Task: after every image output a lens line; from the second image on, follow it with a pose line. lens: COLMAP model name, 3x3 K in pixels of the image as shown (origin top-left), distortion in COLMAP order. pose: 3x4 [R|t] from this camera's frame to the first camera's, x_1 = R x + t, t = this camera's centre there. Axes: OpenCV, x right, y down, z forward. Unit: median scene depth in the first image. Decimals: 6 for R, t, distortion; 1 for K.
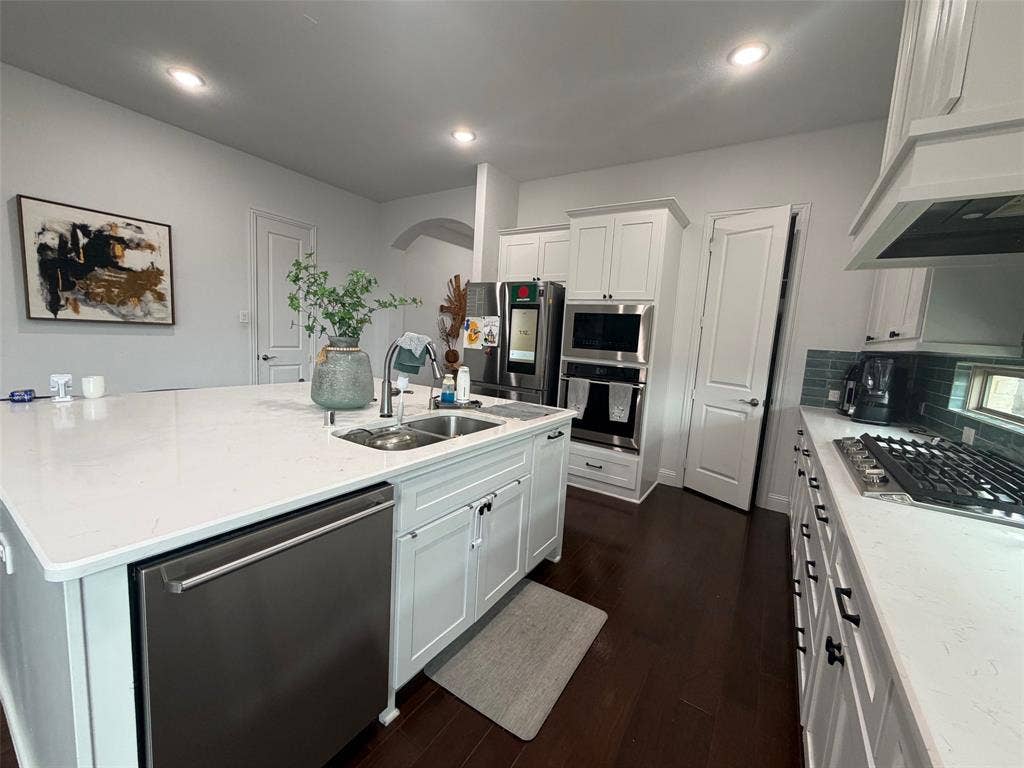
lens RADIAL K [[410.0, 0, 512.0], [0, 410.0, 384.0], [0, 0, 1]] dist [-0.000102, 0.000155]
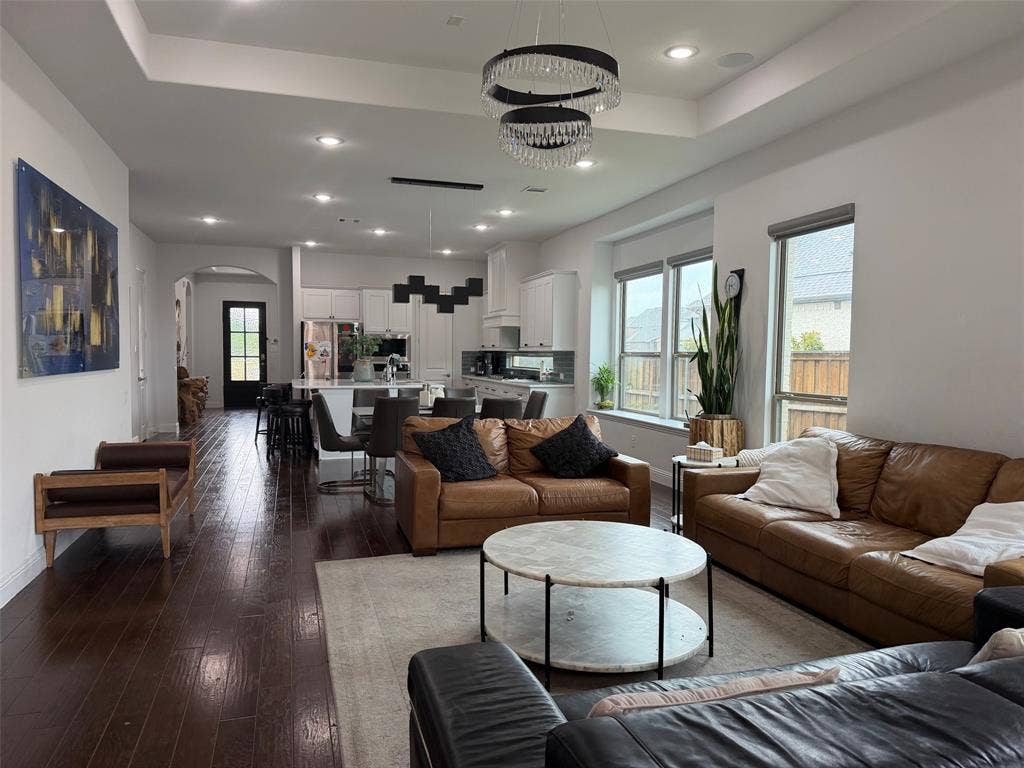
lens RADIAL K [[717.1, 0, 507.1], [0, 717.1, 384.9], [0, 0, 1]] dist [0.089251, -0.127013]
pose [[0.642606, -0.089916, 0.760902, -2.337814], [0.123613, 0.992247, 0.012859, 0.090426], [-0.756159, 0.085794, 0.648739, -1.915041]]
